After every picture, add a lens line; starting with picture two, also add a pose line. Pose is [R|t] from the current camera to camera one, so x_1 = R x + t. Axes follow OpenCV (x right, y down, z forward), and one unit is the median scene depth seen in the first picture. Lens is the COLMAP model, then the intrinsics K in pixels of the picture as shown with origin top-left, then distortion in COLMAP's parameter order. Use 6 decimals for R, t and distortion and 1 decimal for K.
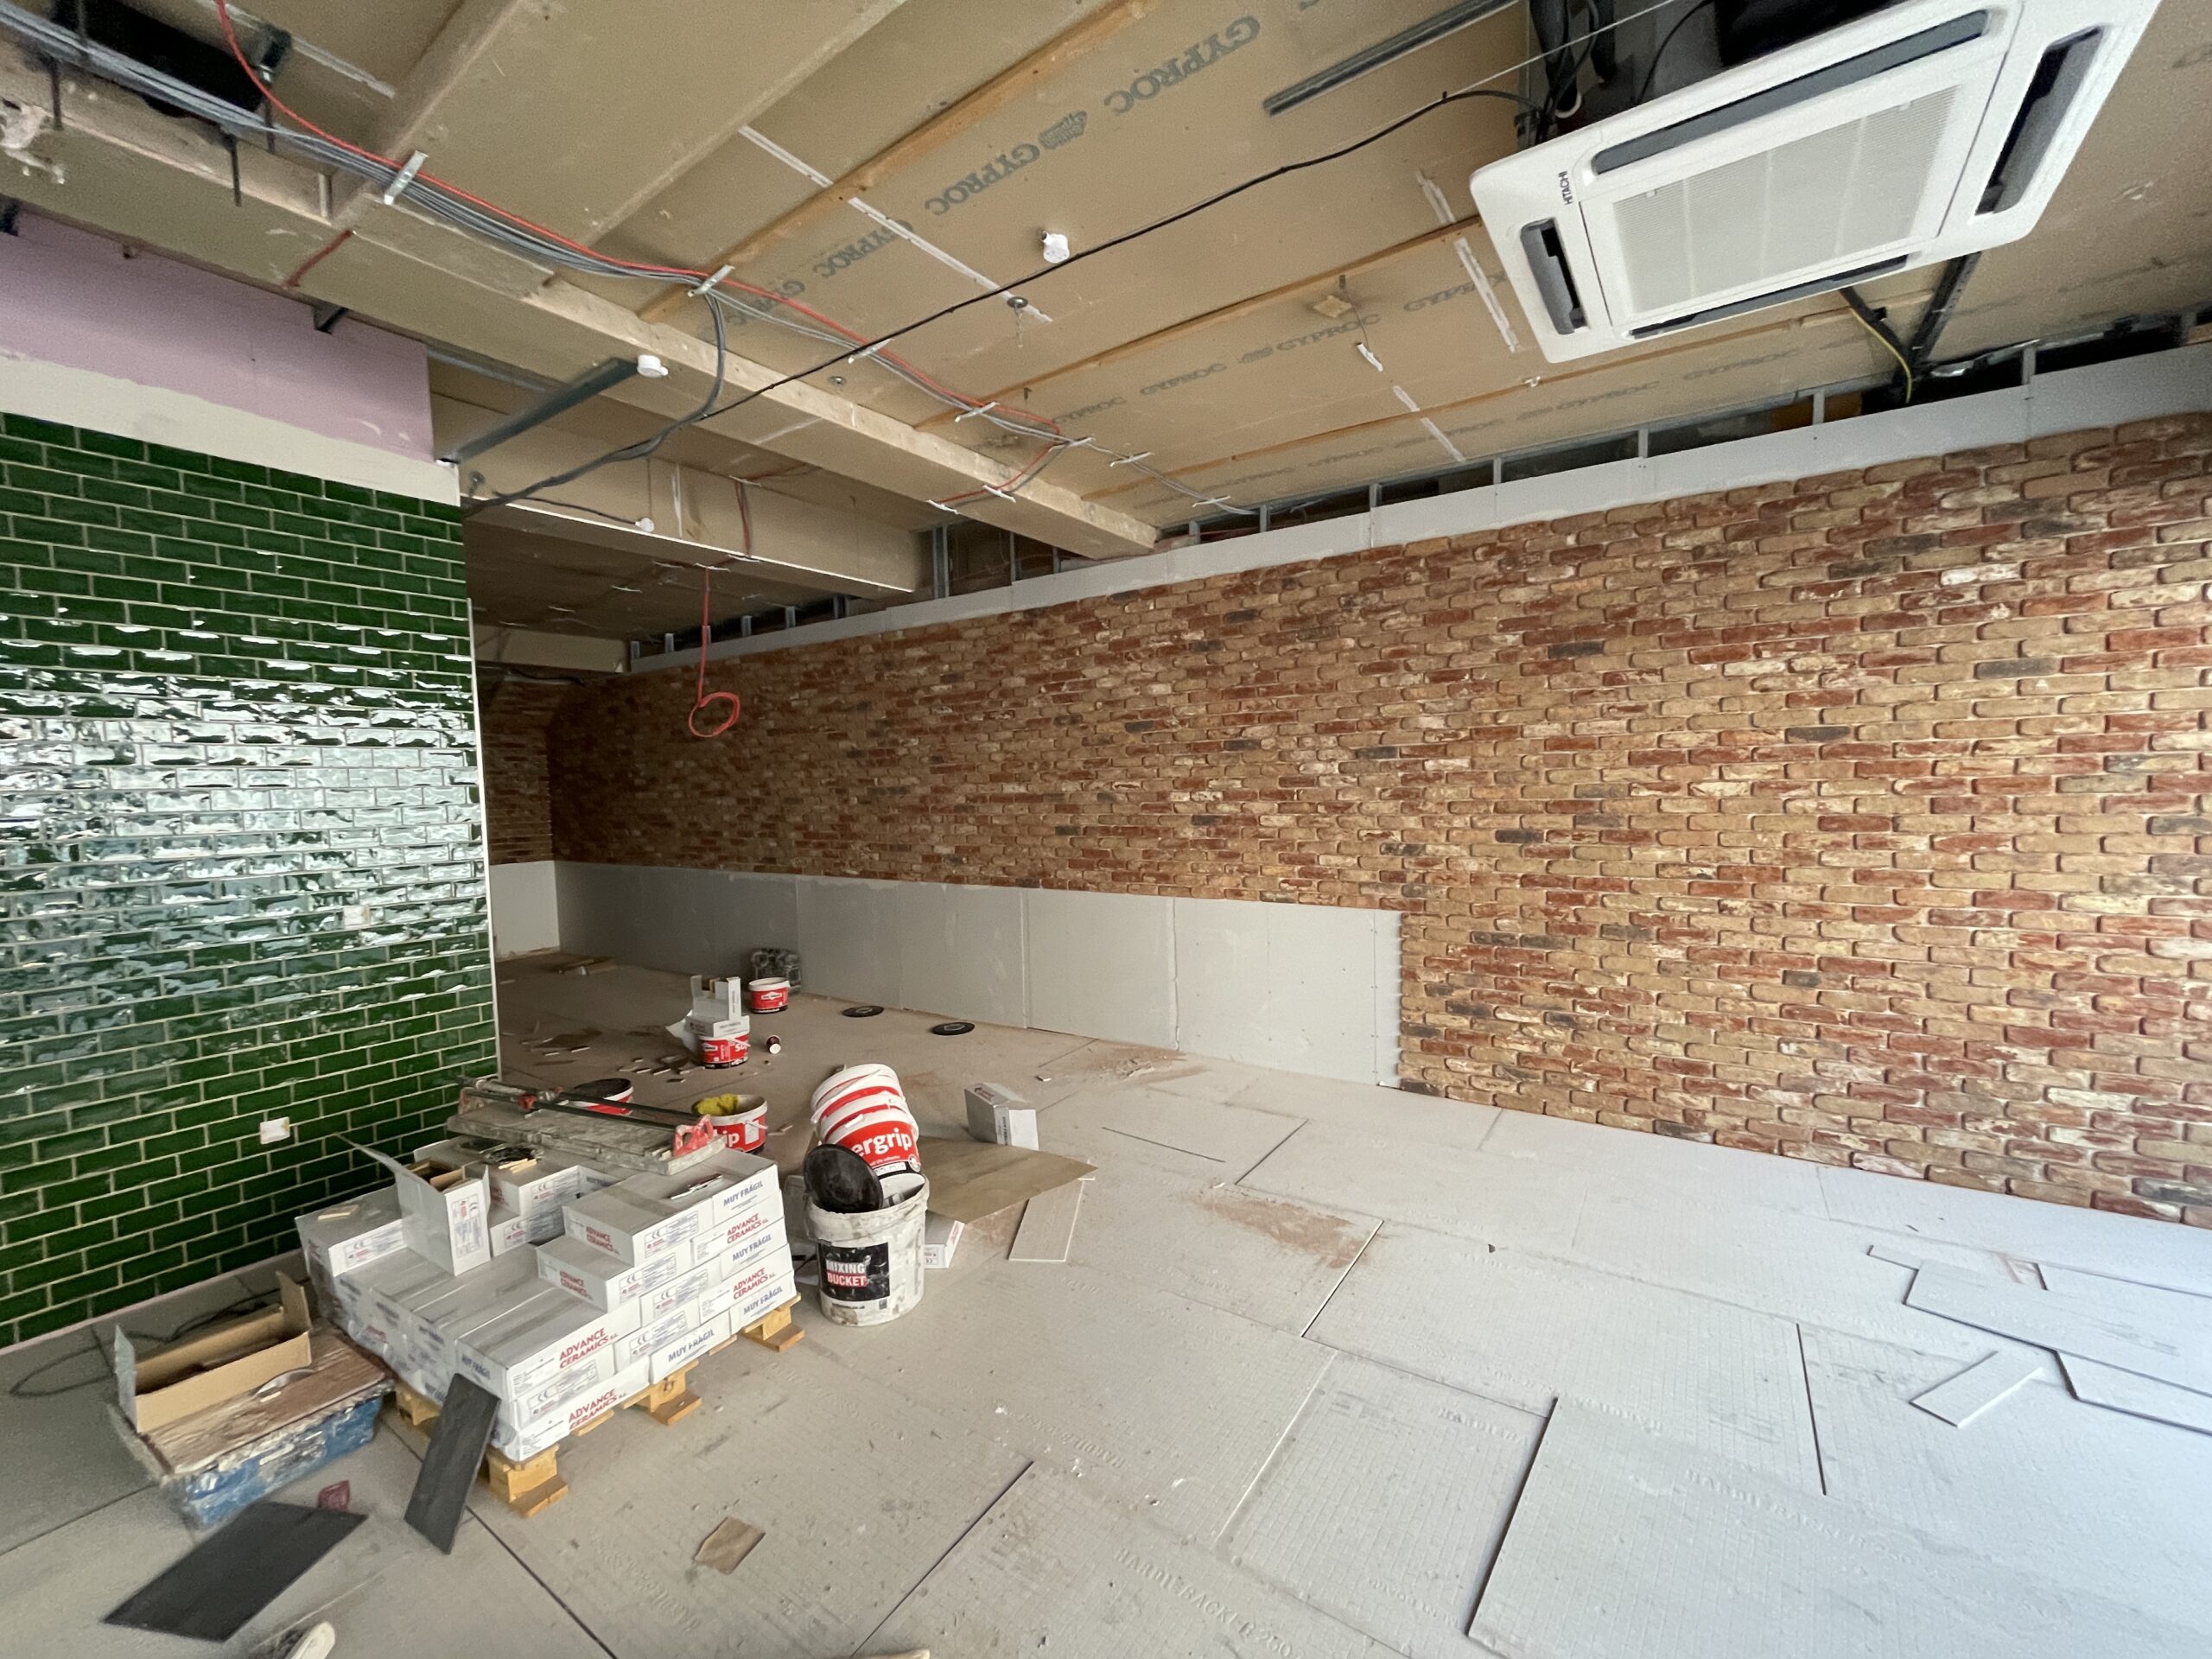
lens RADIAL K [[889.6, 0, 1101.8], [0, 889.6, 835.2], [0, 0, 1]] dist [0.022914, -0.007112]
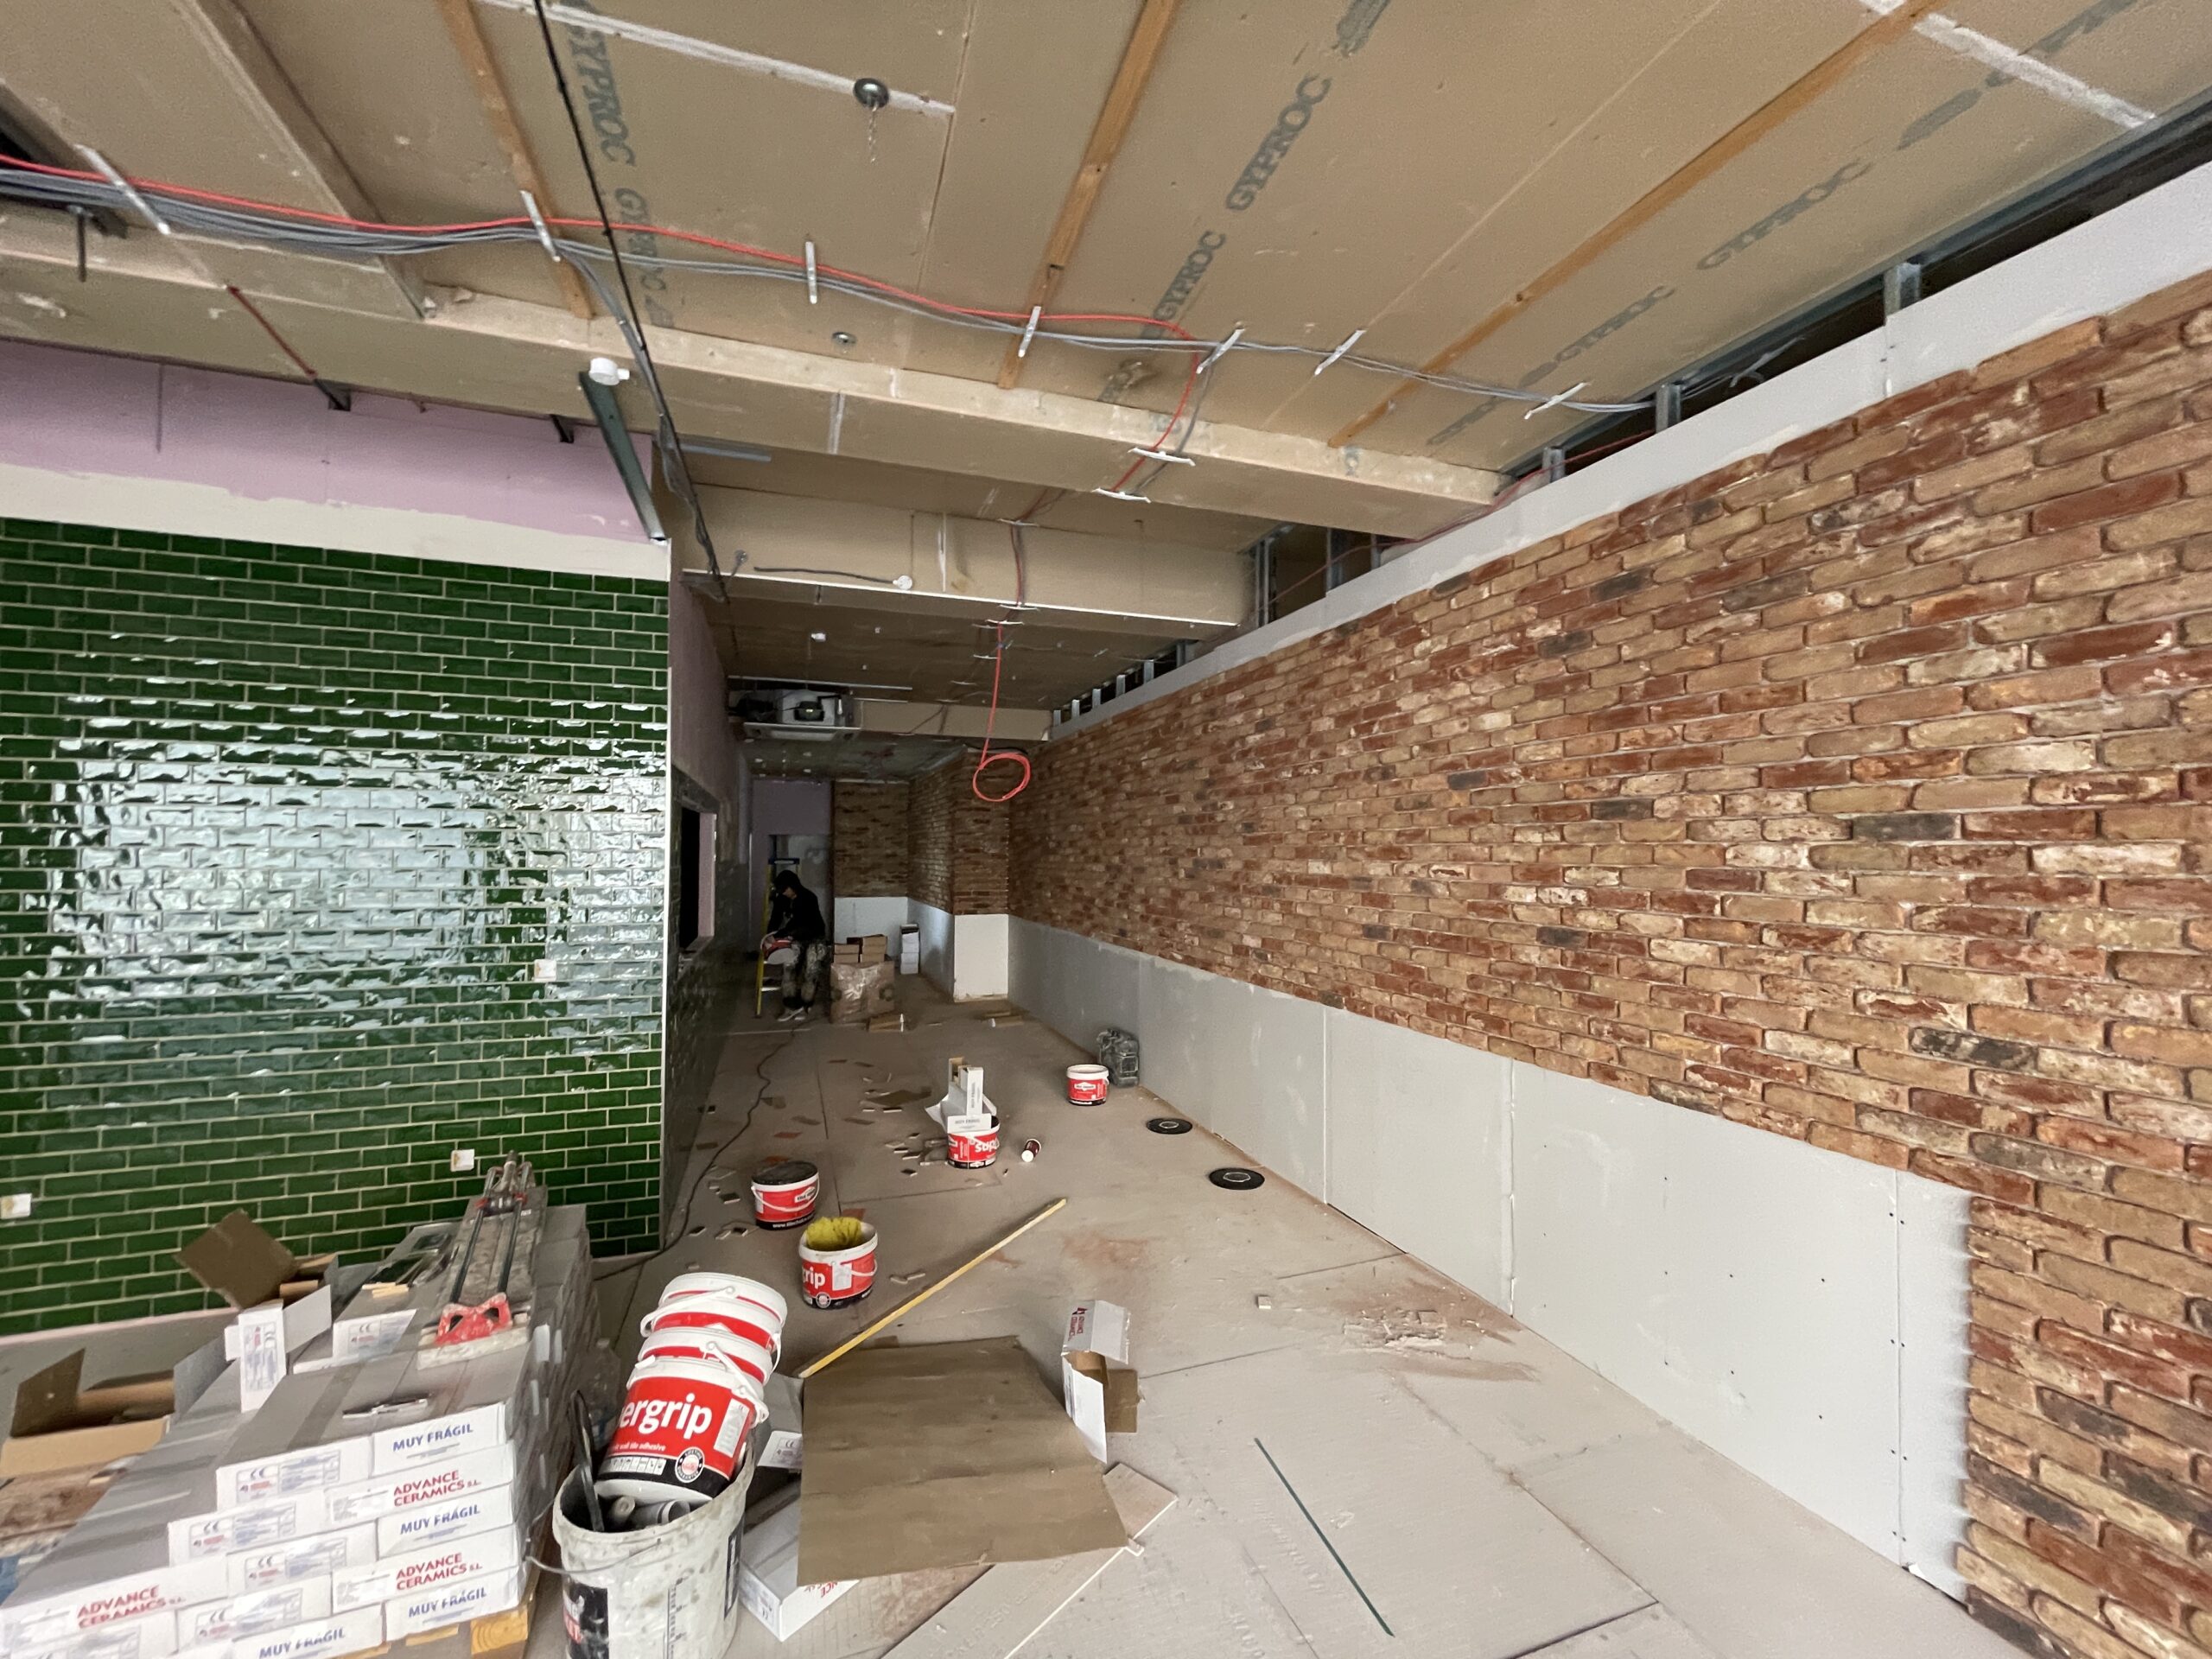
lens RADIAL K [[890.4, 0, 1105.6], [0, 890.4, 836.3], [0, 0, 1]] dist [0.008364, -0.003889]
pose [[0.811855, 0.018486, -0.583567, 0.300649], [-0.058929, 0.996989, -0.050400, -0.049626], [0.580878, 0.075306, 0.810500, 0.476907]]
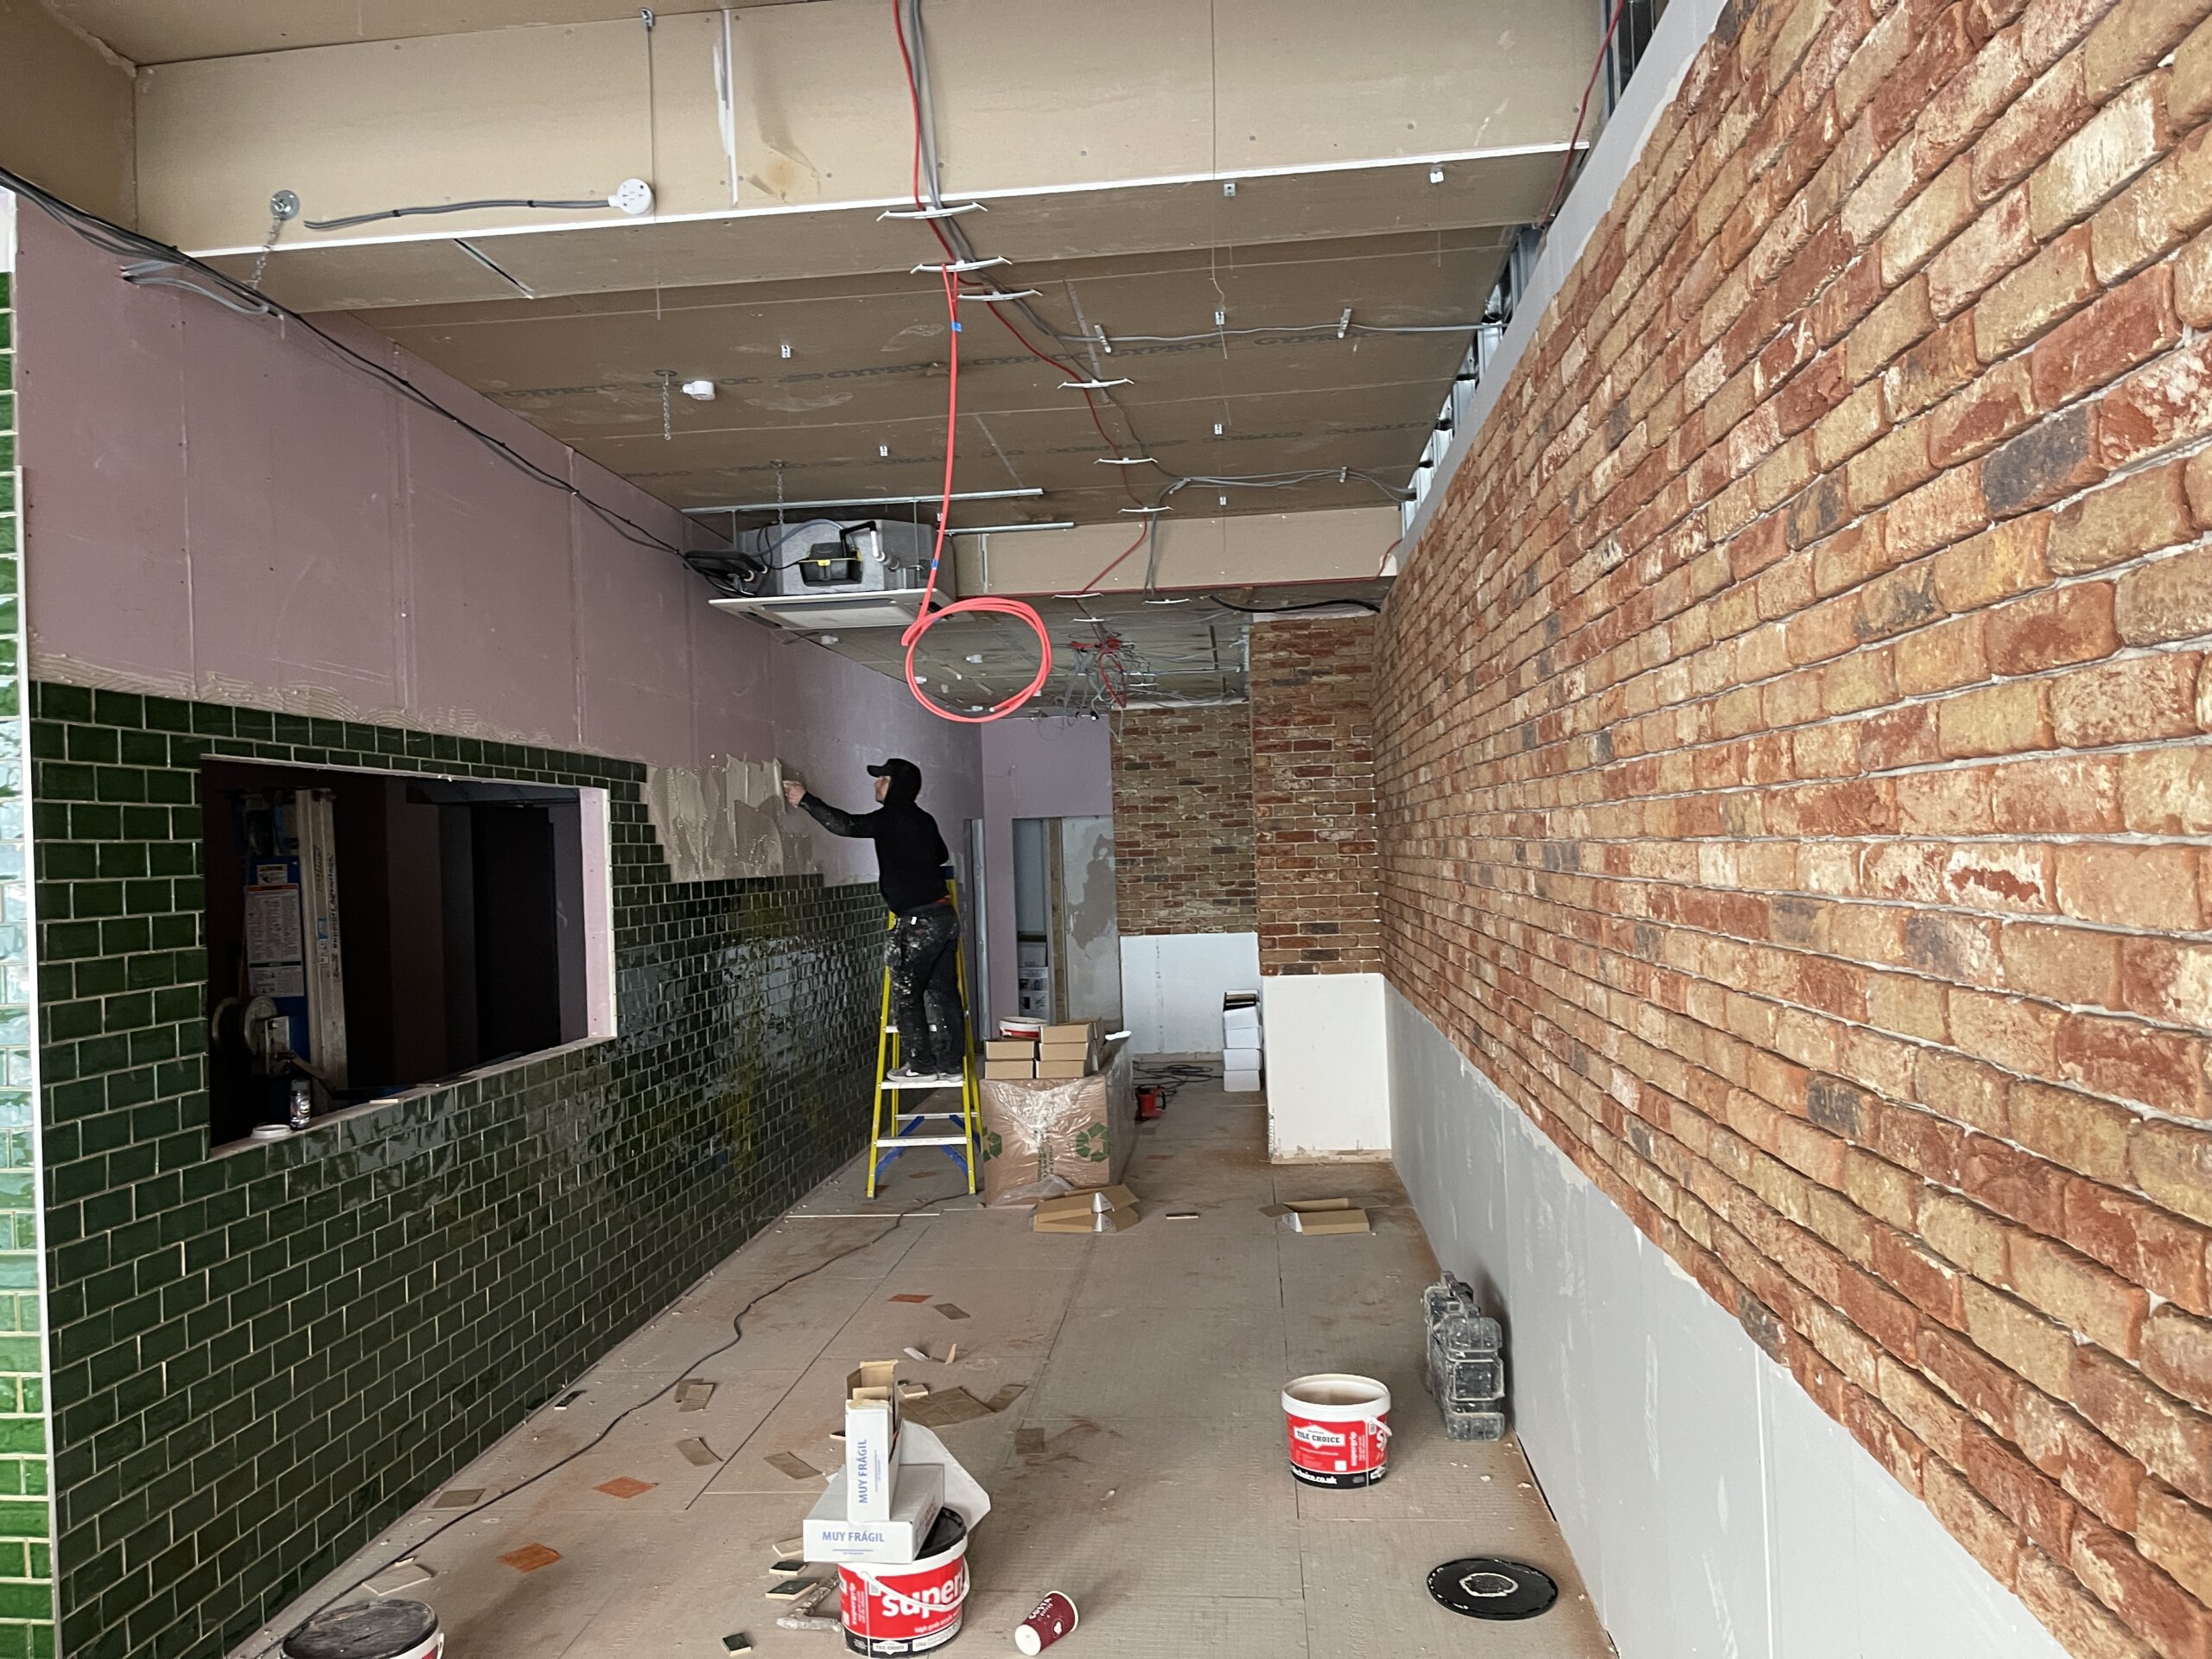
lens RADIAL K [[1669.6, 0, 1092.8], [0, 1669.6, 840.1], [0, 0, 1]] dist [0.091933, -0.136957]
pose [[0.484450, 0.002204, -0.874816, 0.302486], [-0.024250, 0.999646, -0.010910, -0.081172], [0.874483, 0.026499, 0.484332, 1.067600]]
